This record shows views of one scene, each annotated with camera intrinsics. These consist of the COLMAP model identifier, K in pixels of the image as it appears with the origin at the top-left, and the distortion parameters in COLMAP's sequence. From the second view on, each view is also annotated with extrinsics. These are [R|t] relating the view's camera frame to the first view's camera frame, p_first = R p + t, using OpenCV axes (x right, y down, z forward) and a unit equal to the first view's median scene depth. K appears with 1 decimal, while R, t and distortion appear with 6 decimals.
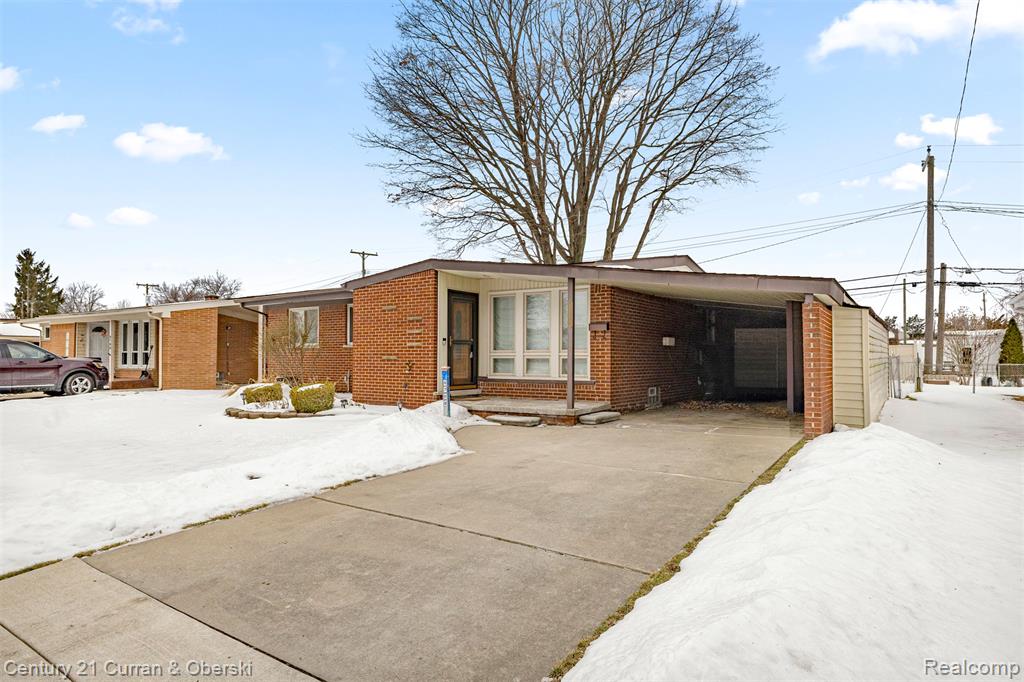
lens RADIAL K [[596.9, 0, 512.7], [0, 596.9, 341.4], [0, 0, 1]] dist [-0.000484, -0.000451]
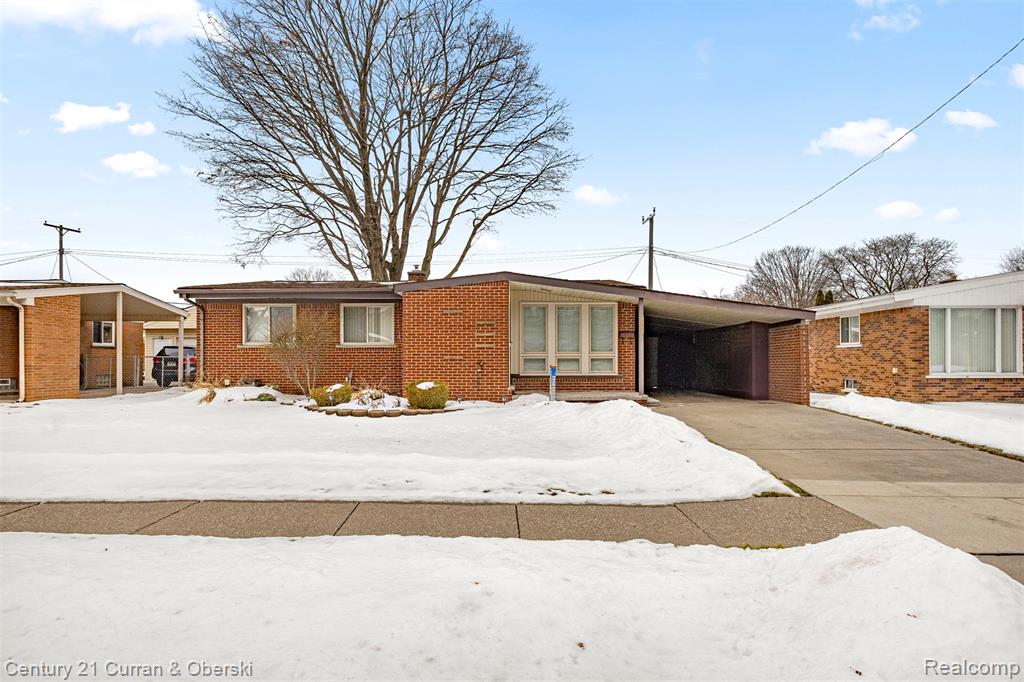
lens RADIAL K [[596.9, 0, 513.3], [0, 596.9, 363.7], [0, 0, 1]] dist [-0.000484, -0.000451]
pose [[0.830064, -0.003467, 0.557657, -0.478370], [-0.014320, 0.999518, 0.027530, 0.004335], [-0.557484, -0.030837, 0.829615, 0.023603]]
